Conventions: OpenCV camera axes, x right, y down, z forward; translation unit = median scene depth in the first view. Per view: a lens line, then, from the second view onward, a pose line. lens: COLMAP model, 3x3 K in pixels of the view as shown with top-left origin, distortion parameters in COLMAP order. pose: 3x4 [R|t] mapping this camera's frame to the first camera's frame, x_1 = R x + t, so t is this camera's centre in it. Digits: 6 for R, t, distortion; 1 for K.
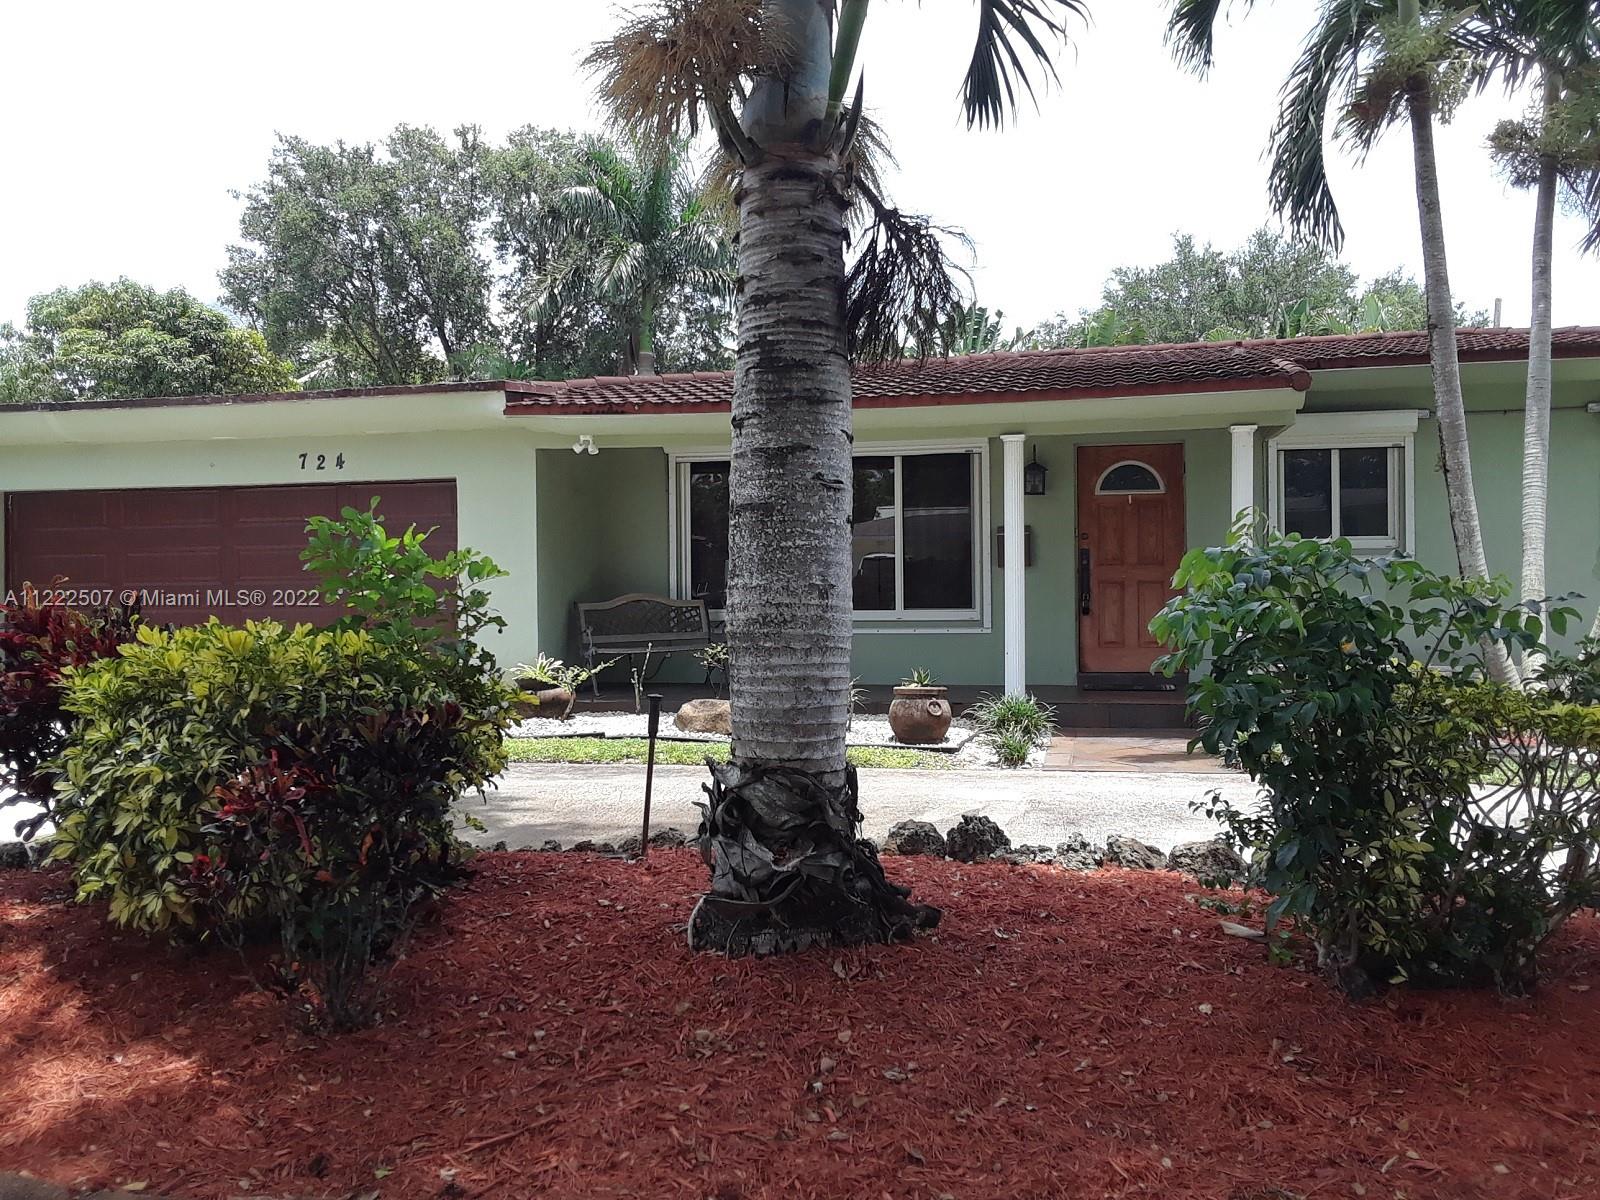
lens RADIAL K [[1457.5, 0, 800.0], [0, 1457.5, 600.0], [0, 0, 1]] dist [0.013433, 0.011317]
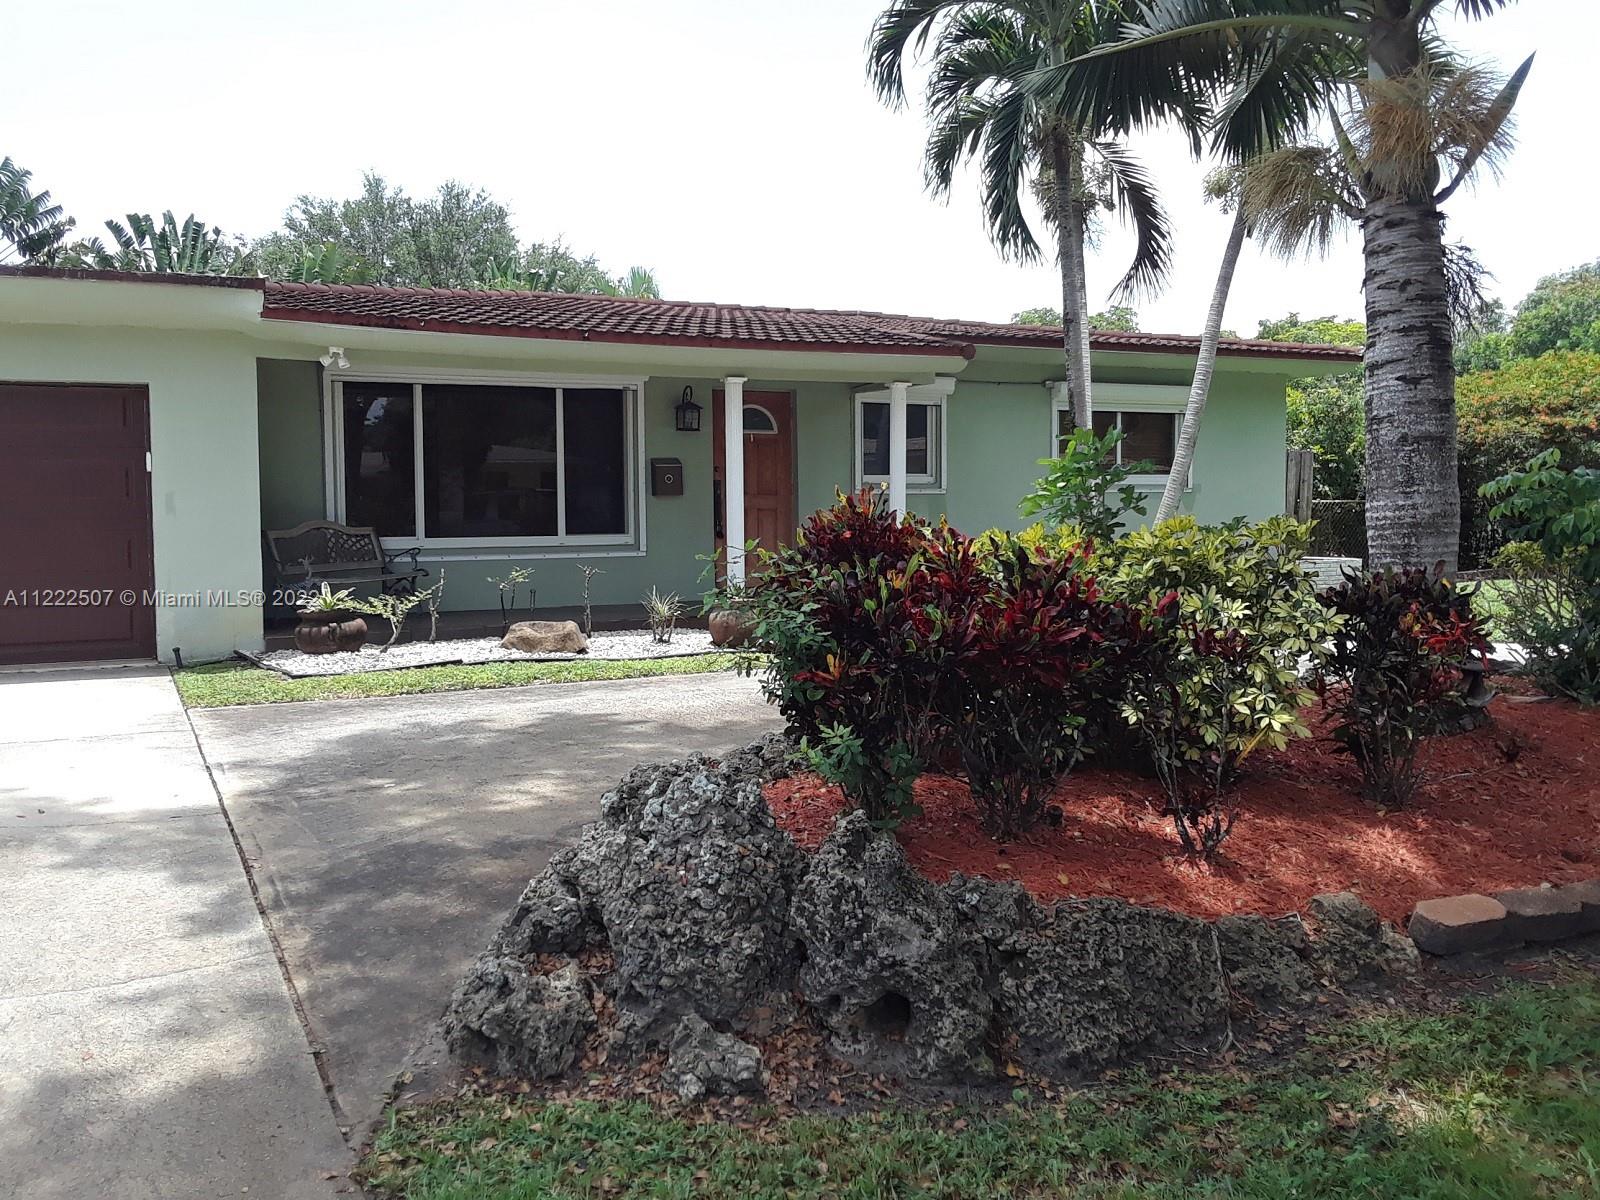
lens RADIAL K [[1457.5, 0, 800.0], [0, 1457.5, 600.0], [0, 0, 1]] dist [0.013433, 0.011317]
pose [[0.754427, -0.036882, 0.655347, -0.527605], [0.011297, 0.999002, 0.043217, 0.010311], [-0.656287, -0.025200, 0.754091, 0.102119]]
